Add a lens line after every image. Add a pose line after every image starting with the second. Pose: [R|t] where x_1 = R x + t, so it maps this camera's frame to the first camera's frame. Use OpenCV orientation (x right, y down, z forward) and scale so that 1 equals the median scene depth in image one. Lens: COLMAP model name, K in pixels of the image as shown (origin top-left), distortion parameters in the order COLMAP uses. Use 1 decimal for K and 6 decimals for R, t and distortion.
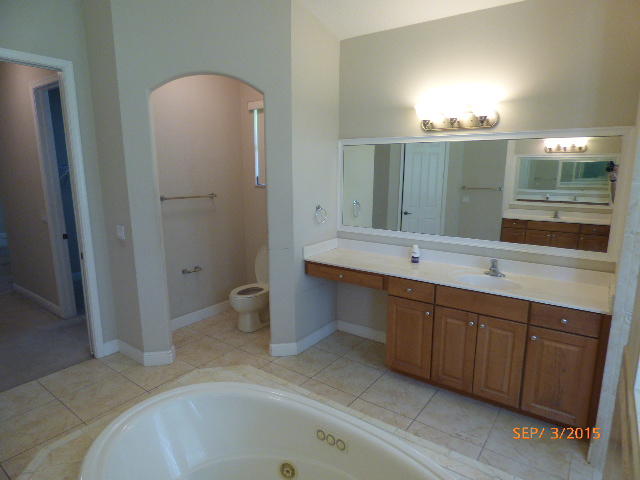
lens RADIAL K [[385.5, 0, 320.0], [0, 385.5, 240.0], [0, 0, 1]] dist [-0.011328, -0.000958]
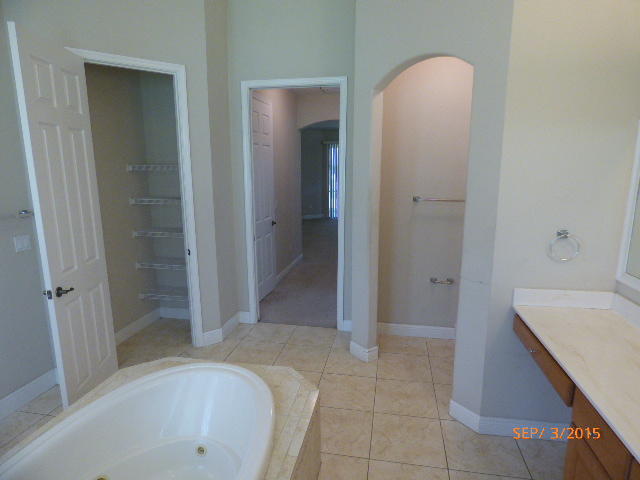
lens RADIAL K [[372.8, 0, 320.0], [0, 372.8, 240.0], [0, 0, 1]] dist [-0.055689, -0.000361]
pose [[0.428631, 0.172586, -0.886842, 0.355239], [-0.166800, 0.979828, 0.110063, -0.076346], [0.887949, 0.100749, 0.448772, 0.415492]]
